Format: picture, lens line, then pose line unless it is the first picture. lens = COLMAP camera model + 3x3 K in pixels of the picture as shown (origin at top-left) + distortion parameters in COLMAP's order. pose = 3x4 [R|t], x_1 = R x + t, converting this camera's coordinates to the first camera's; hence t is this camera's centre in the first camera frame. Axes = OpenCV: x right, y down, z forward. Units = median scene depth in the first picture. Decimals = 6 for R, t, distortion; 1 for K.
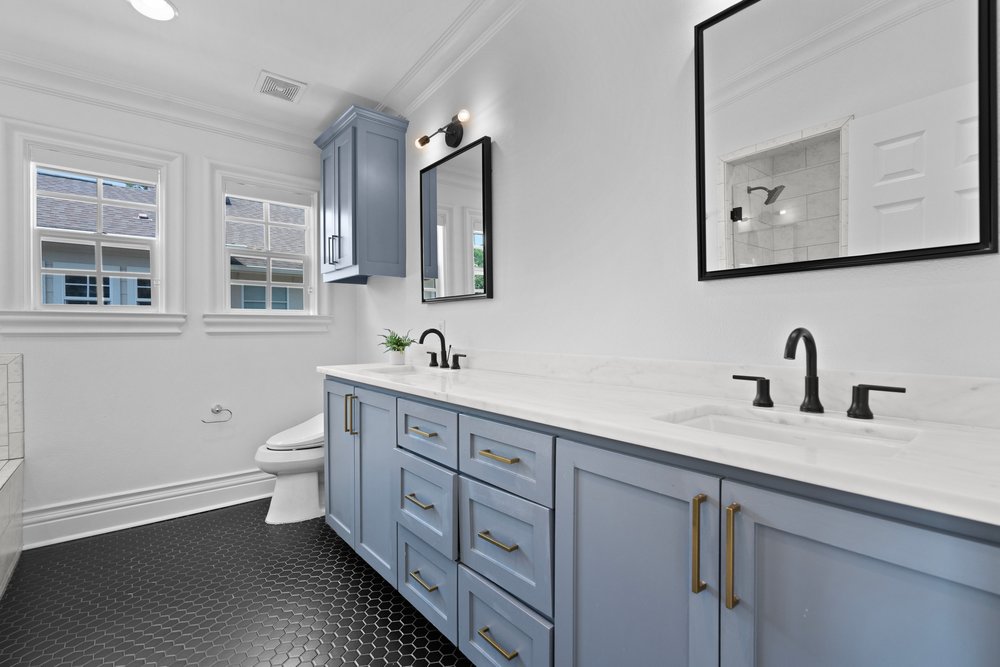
lens RADIAL K [[458.0, 0, 503.6], [0, 458.0, 329.9], [0, 0, 1]] dist [0.003799, 0.000199]
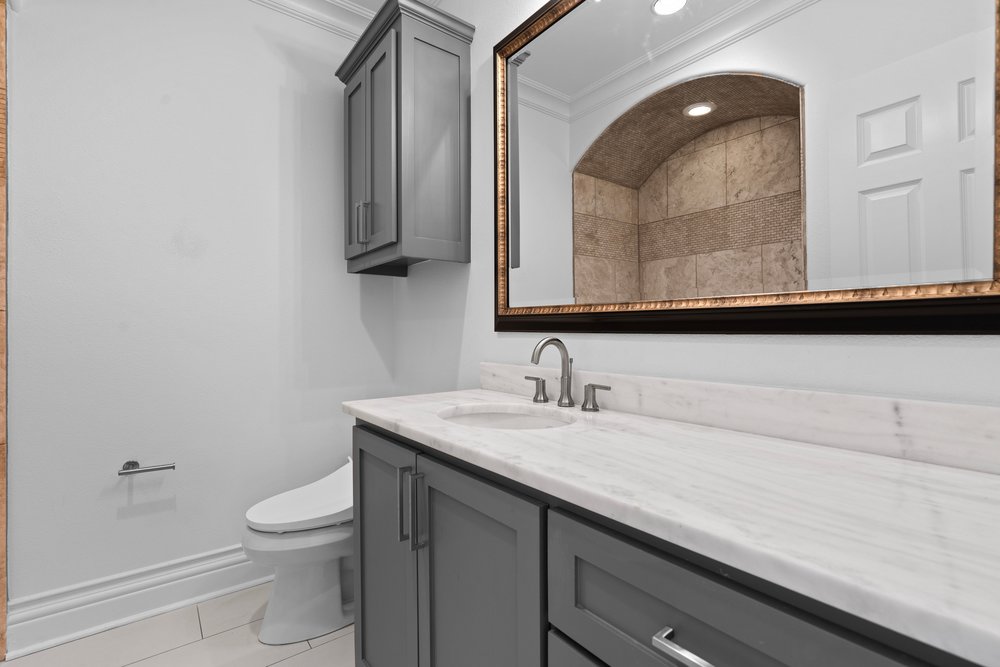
lens RADIAL K [[458.0, 0, 498.8], [0, 458.0, 331.4], [0, 0, 1]] dist [0.003799, 0.000199]
pose [[0.998890, -0.010910, -0.045818, -0.185754], [0.010221, 0.999832, -0.015246, -0.001603], [0.045976, 0.014760, 0.998833, 0.434739]]
